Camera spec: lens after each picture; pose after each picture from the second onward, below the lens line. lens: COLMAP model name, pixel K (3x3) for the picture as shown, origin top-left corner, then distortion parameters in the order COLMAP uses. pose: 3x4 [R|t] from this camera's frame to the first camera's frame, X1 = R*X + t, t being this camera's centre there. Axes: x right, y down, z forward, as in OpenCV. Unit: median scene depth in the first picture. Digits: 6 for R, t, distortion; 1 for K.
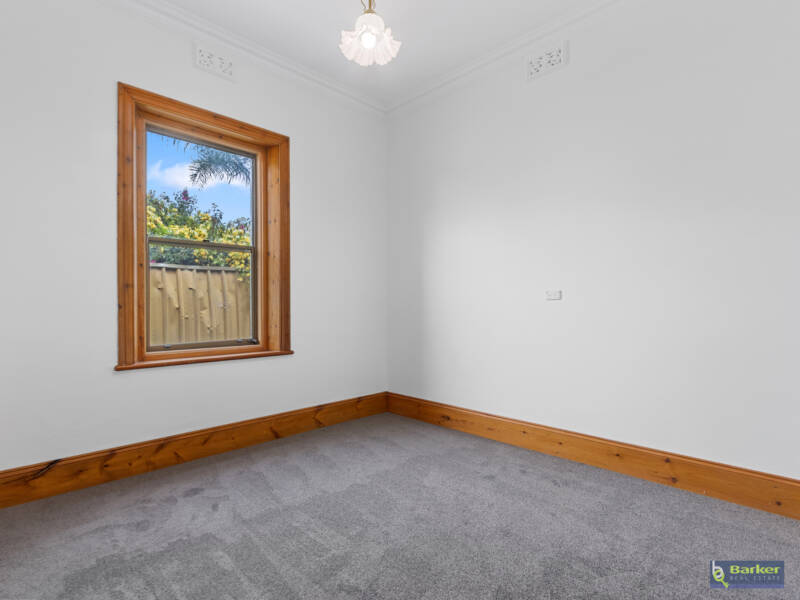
lens RADIAL K [[413.9, 0, 399.8], [0, 413.9, 303.3], [0, 0, 1]] dist [0.005165, -0.000633]
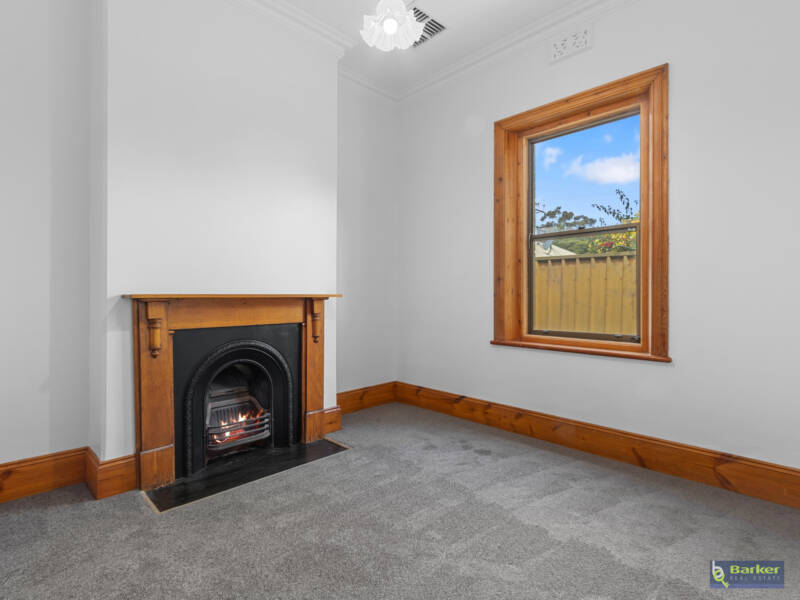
lens RADIAL K [[413.9, 0, 391.4], [0, 413.9, 298.0], [0, 0, 1]] dist [0.005165, -0.000633]
pose [[-0.029801, 0.012488, -0.999478, 0.605654], [0.002864, 0.999919, 0.012408, -0.001083], [0.999552, -0.002493, -0.029834, 0.681401]]
